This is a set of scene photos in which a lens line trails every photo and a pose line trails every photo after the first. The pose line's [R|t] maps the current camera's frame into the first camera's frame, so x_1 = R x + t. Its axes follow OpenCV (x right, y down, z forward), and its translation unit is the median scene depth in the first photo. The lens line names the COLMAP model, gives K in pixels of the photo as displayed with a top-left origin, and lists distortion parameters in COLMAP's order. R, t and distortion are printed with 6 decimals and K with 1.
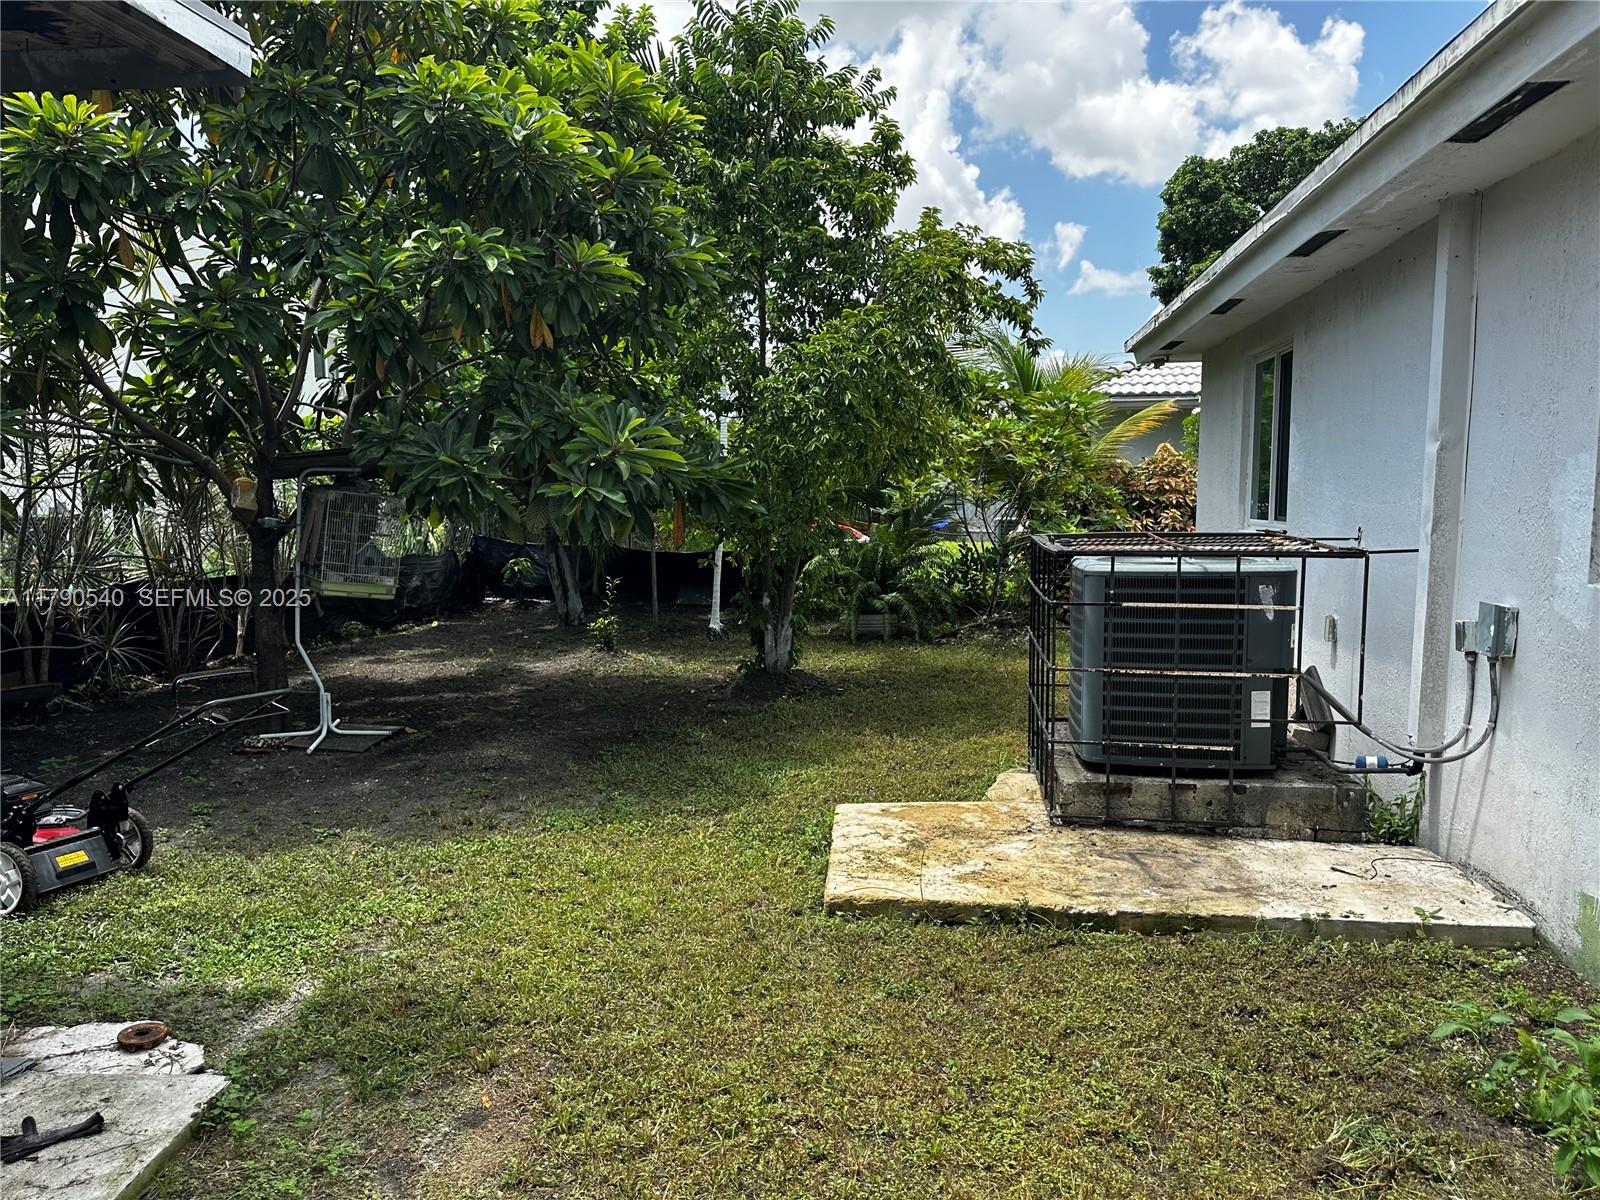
lens RADIAL K [[1110.6, 0, 712.1], [0, 1110.6, 599.6], [0, 0, 1]] dist [0.149558, -0.210374]
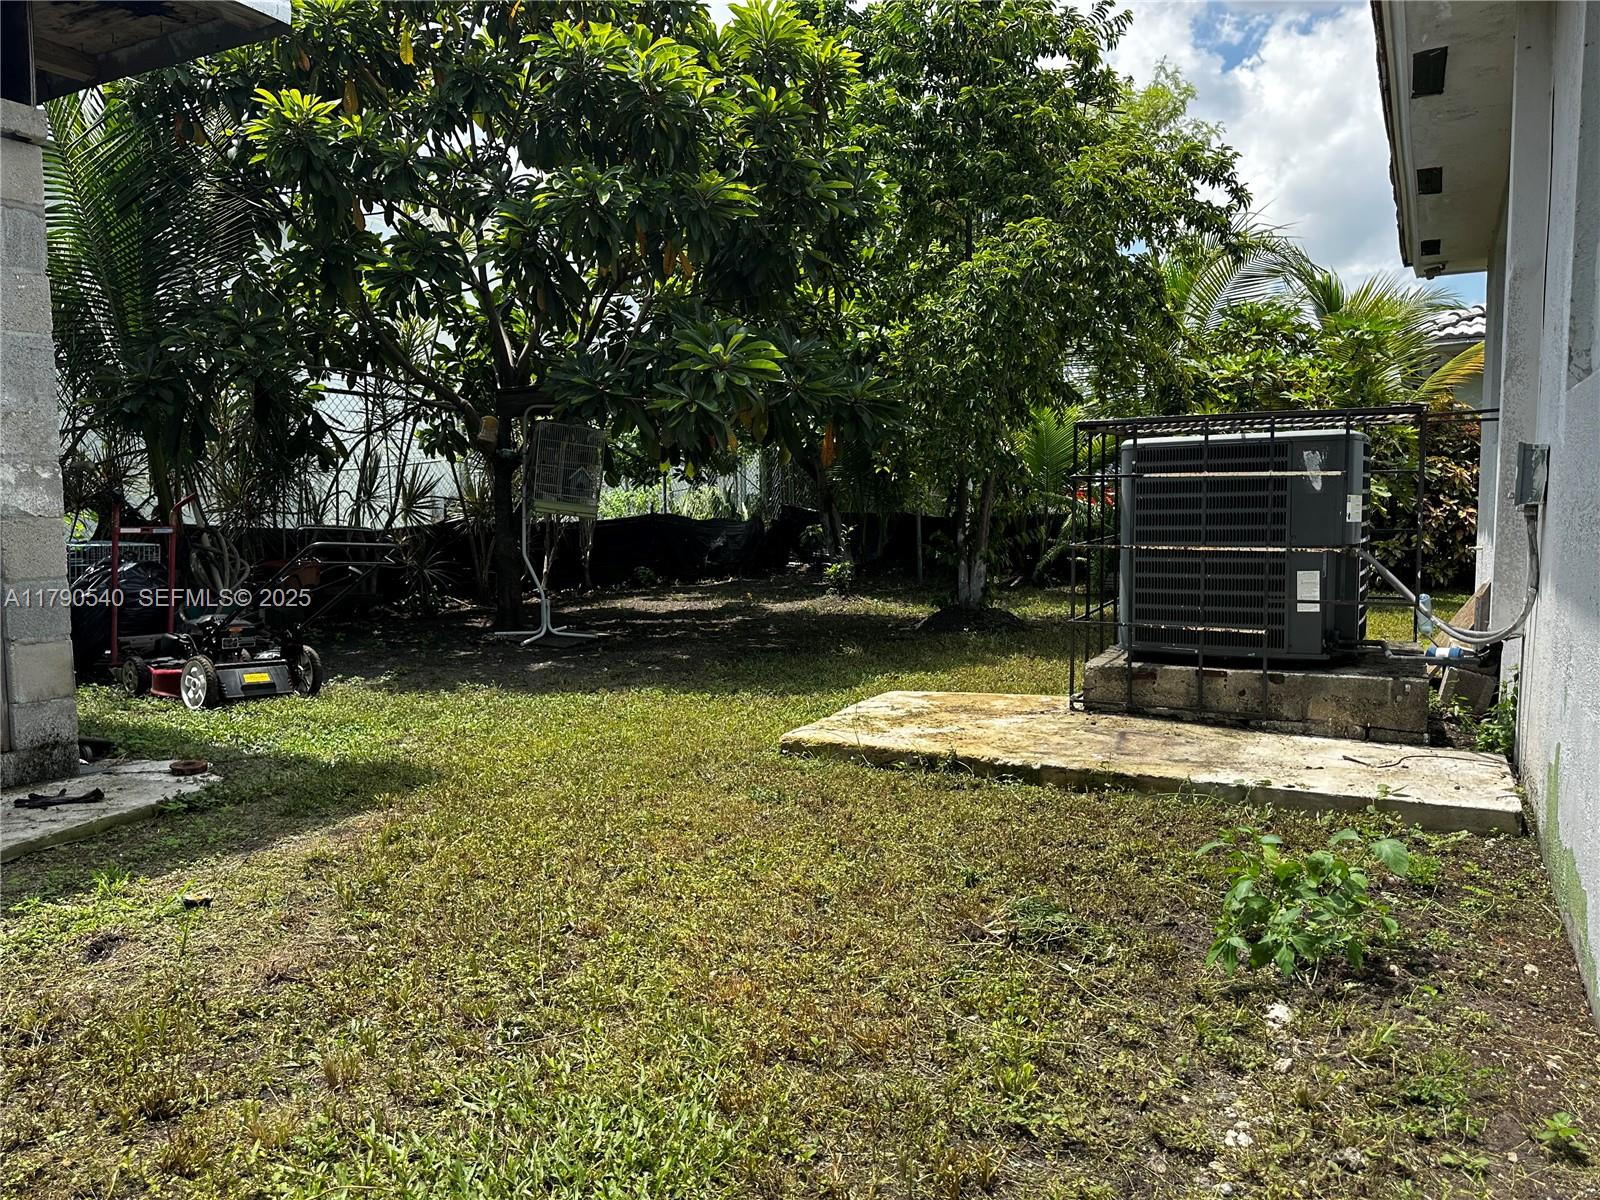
lens RADIAL K [[1132.9, 0, 811.4], [0, 1132.9, 600.2], [0, 0, 1]] dist [0.159994, -0.251389]
pose [[0.931648, 0.022803, -0.362646, 0.454110], [-0.037501, 0.998733, -0.033542, 0.150518], [0.361422, 0.044849, 0.931323, 0.010454]]
